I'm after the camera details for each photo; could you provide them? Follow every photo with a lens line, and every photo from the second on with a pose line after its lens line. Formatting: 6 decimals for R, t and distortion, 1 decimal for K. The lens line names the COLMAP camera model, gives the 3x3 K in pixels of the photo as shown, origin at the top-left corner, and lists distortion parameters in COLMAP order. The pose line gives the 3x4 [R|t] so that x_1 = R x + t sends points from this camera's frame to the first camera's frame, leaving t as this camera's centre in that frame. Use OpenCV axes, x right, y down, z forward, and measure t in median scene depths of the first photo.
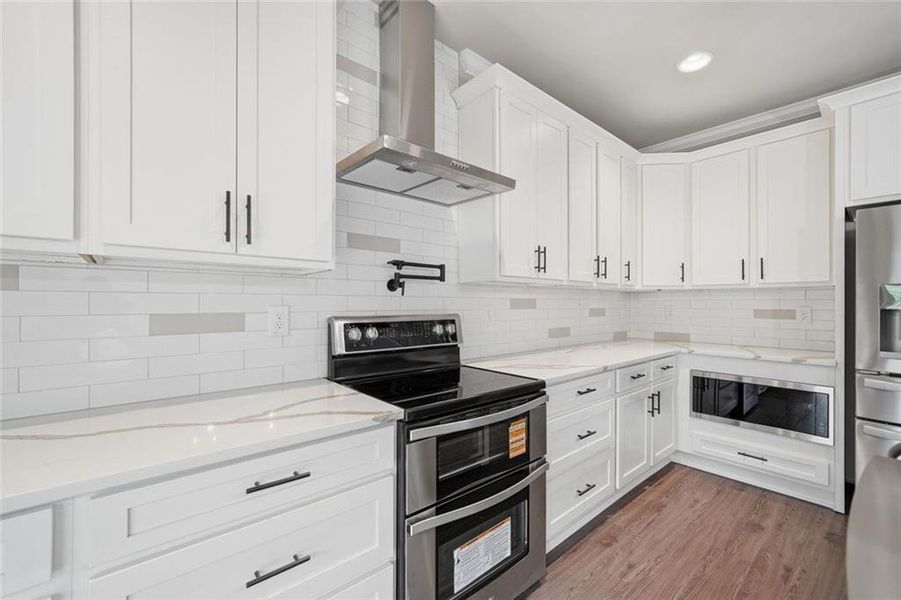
lens RADIAL K [[376.7, 0, 455.8], [0, 376.7, 303.0], [0, 0, 1]] dist [0.004125, 0.001587]
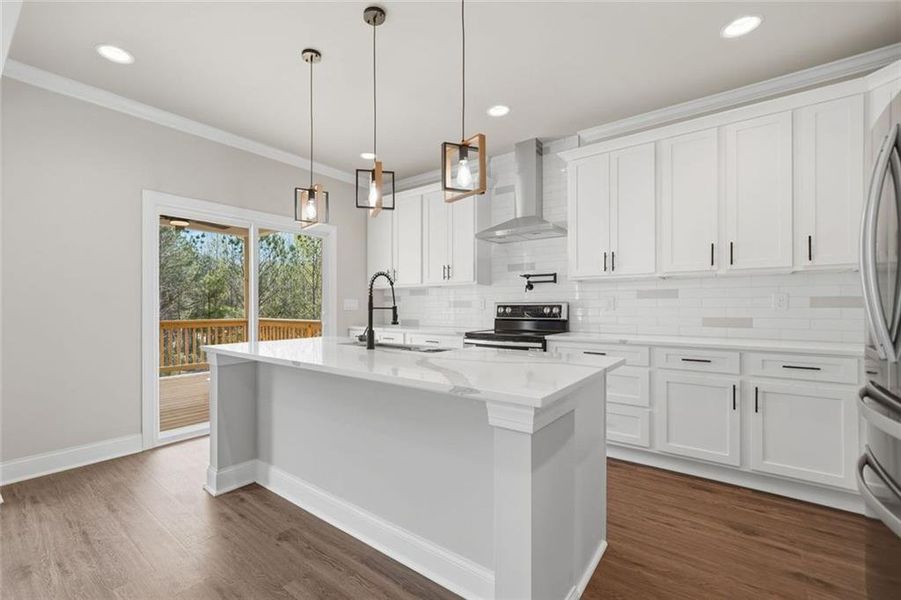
lens RADIAL K [[416.1, 0, 399.1], [0, 416.1, 303.1], [0, 0, 1]] dist [0.002325, -0.000235]
pose [[0.129804, -0.010611, -0.991483, 1.844771], [0.003126, 0.999942, -0.010292, 0.054910], [0.991535, -0.001764, 0.129830, 0.045419]]
